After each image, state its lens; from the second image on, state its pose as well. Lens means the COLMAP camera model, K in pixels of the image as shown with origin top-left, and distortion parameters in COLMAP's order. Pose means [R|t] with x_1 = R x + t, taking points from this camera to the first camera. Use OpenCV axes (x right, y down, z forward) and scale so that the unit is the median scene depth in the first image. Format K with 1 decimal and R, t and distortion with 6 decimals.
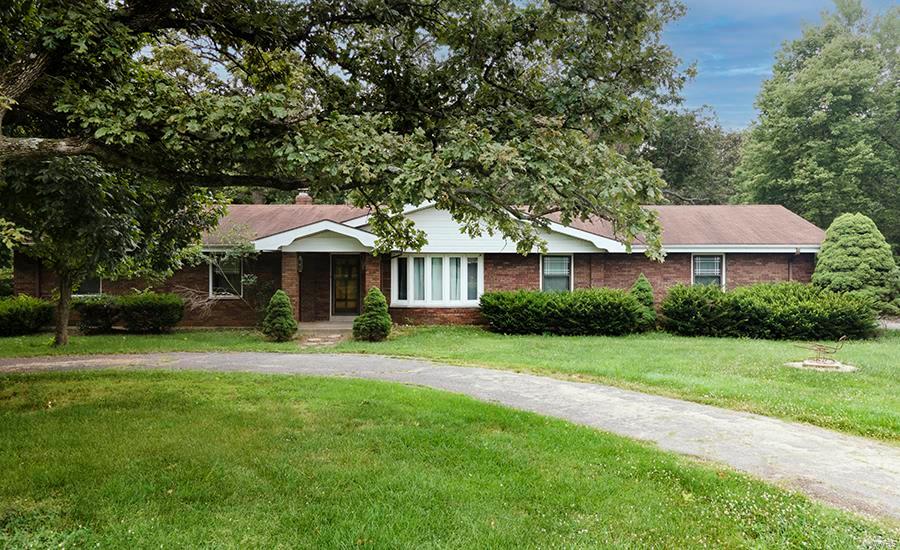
lens RADIAL K [[767.1, 0, 452.8], [0, 767.1, 280.5], [0, 0, 1]] dist [0.020195, 0.013888]
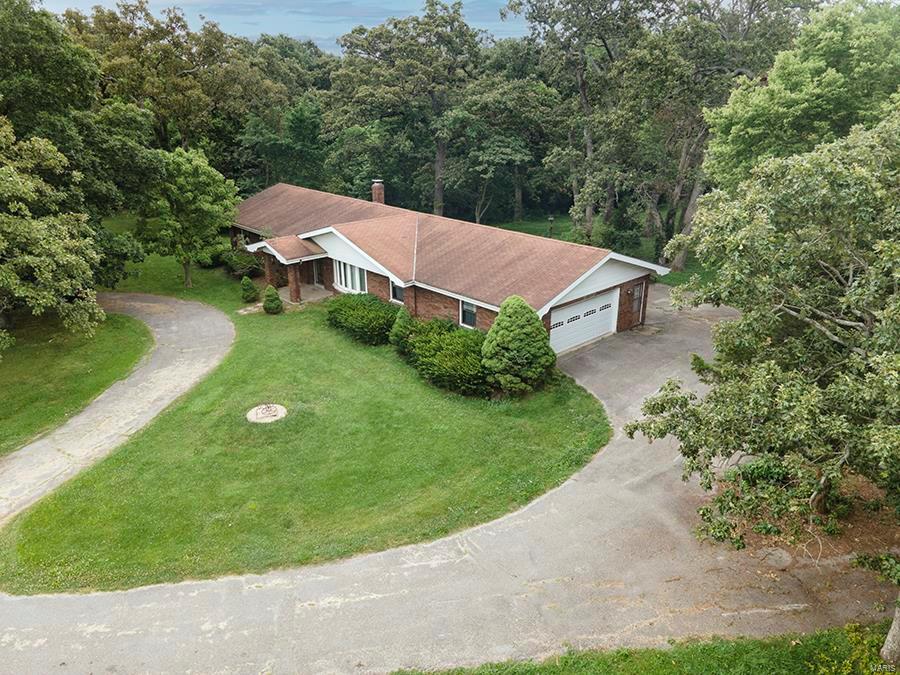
lens RADIAL K [[650.6, 0, 449.2], [0, 650.6, 341.4], [0, 0, 1]] dist [0.025743, 0.026534]
pose [[0.694459, 0.262435, -0.669966, 1.080435], [-0.005336, 0.932966, 0.359925, -0.363749], [0.719512, -0.246378, 0.649307, 0.241970]]
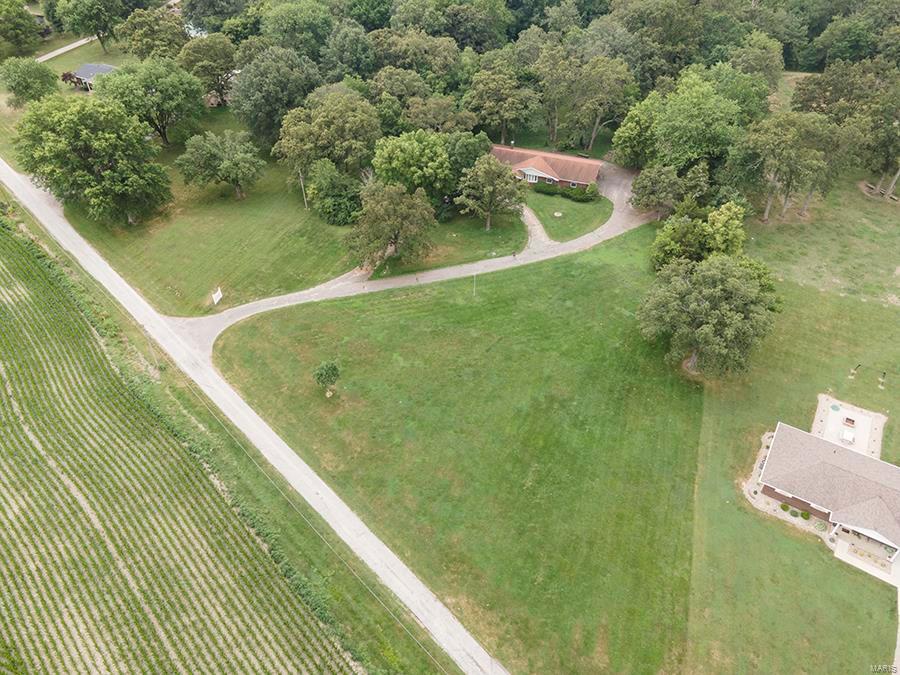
lens RADIAL K [[650.6, 0, 448.1], [0, 650.6, 334.5], [0, 0, 1]] dist [0.025743, 0.026534]
pose [[0.939126, 0.219034, -0.264701, 1.036162], [0.008657, 0.755105, 0.655546, -2.511672], [0.343464, -0.617932, 0.707243, -3.747705]]
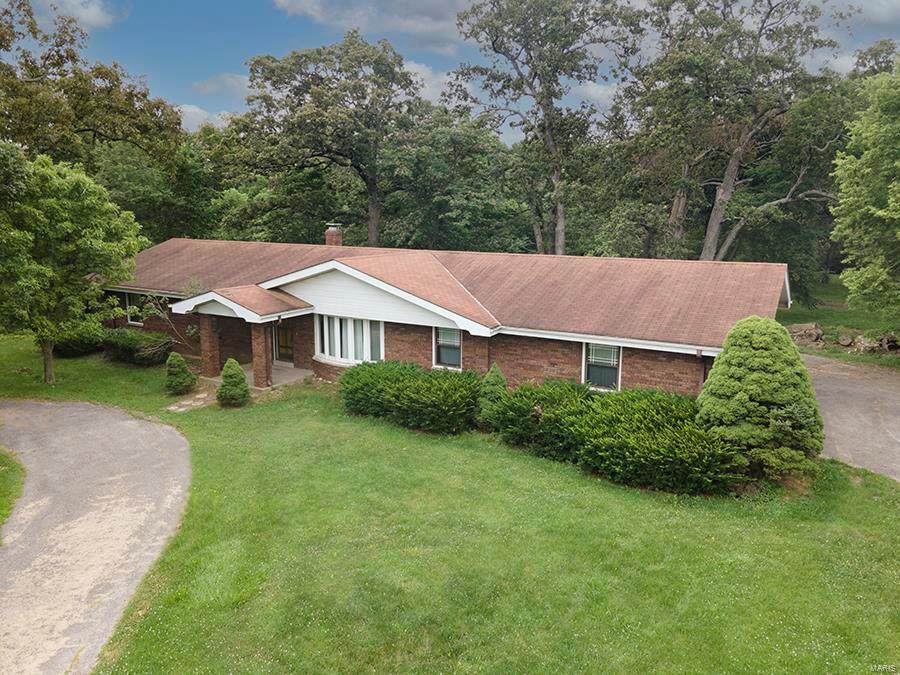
lens RADIAL K [[650.6, 0, 447.0], [0, 650.6, 340.6], [0, 0, 1]] dist [0.025743, 0.026534]
pose [[0.876501, 0.099935, -0.470914, 0.523937], [-0.009835, 0.981729, 0.190031, -0.170218], [0.481300, -0.161931, 0.861469, 0.305251]]
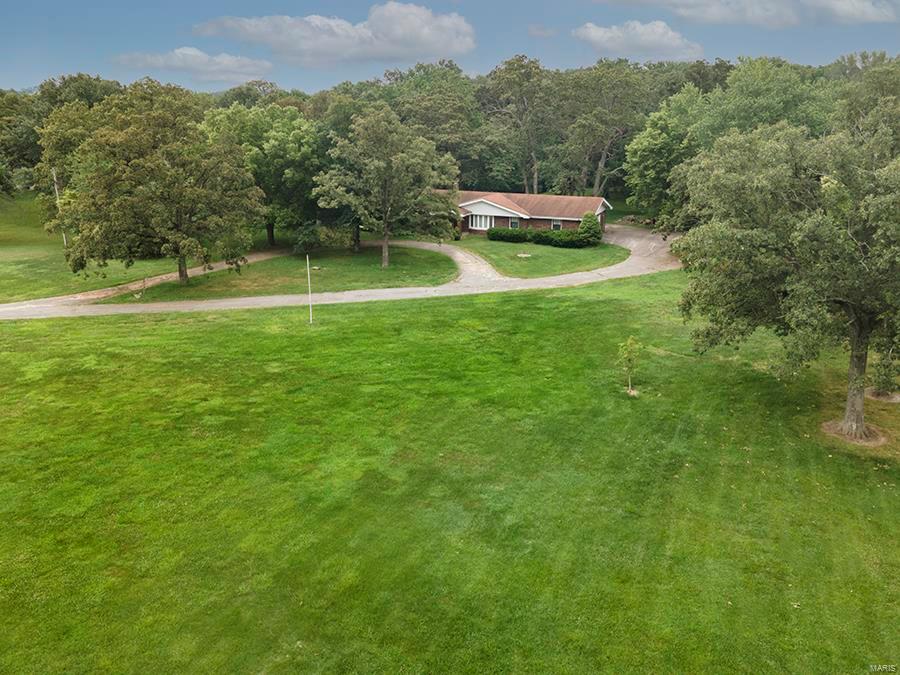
lens RADIAL K [[784.6, 0, 447.8], [0, 784.6, 337.3], [0, 0, 1]] dist [0.039270, 0.002674]
pose [[0.925274, 0.110416, -0.362872, 1.206657], [-0.002538, 0.958472, 0.285174, -0.520435], [0.379290, -0.262943, 0.887130, -2.387898]]
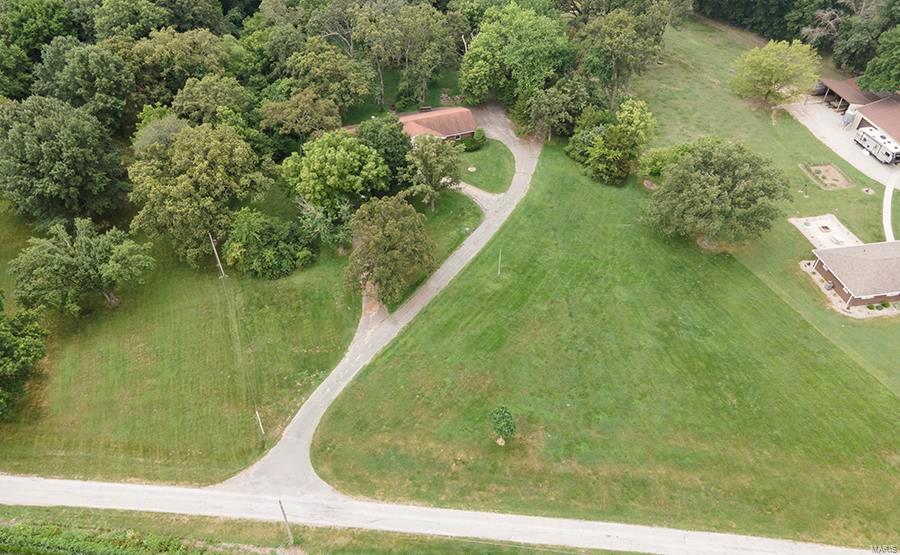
lens RADIAL K [[647.4, 0, 447.9], [0, 647.4, 296.7], [0, 0, 1]] dist [0.032841, 0.009591]
pose [[0.934220, -0.252129, 0.252316, -1.322320], [0.014105, 0.732928, 0.680160, -2.524527], [-0.356417, -0.631860, 0.688273, -3.232667]]
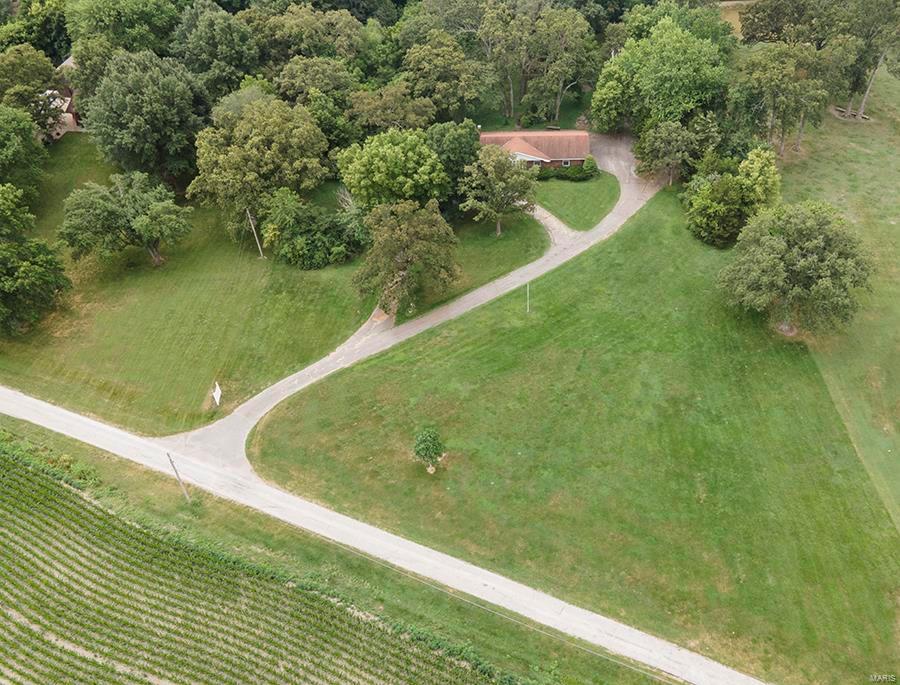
lens RADIAL K [[761.3, 0, 528.9], [0, 761.3, 395.9], [0, 0, 1]] dist [0.026226, 0.025351]
pose [[0.999065, -0.036907, 0.022520, -0.096343], [0.010629, 0.714553, 0.699501, -2.536447], [-0.041909, -0.698607, 0.714277, -3.864507]]
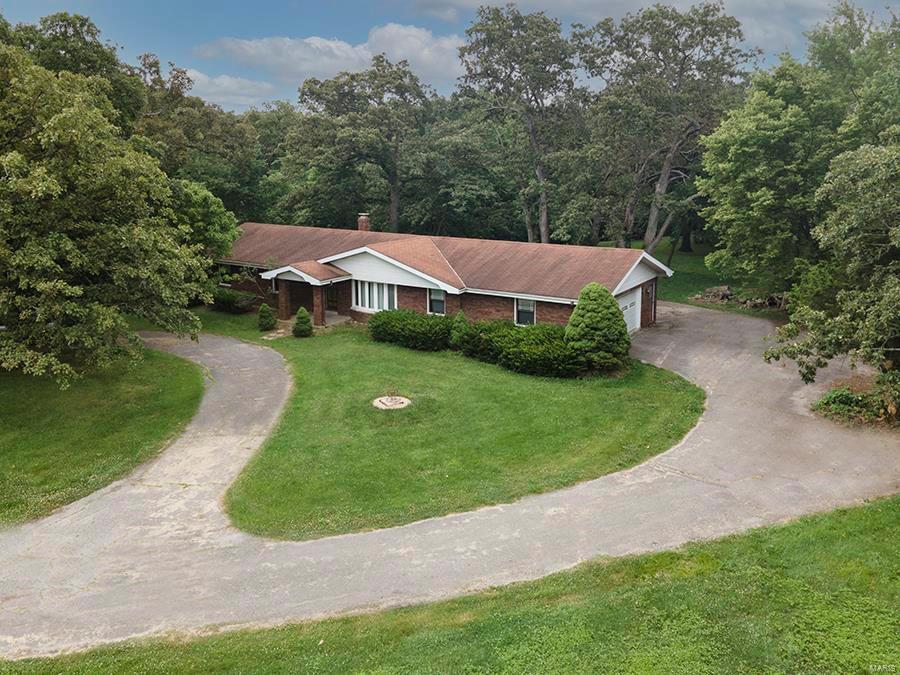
lens RADIAL K [[724.6, 0, 445.4], [0, 724.6, 280.7], [0, 0, 1]] dist [0.037056, 0.003731]
pose [[0.850838, 0.086486, -0.518262, 0.902699], [-0.004769, 0.987591, 0.156976, -0.273549], [0.525407, -0.131090, 0.840692, -0.192938]]
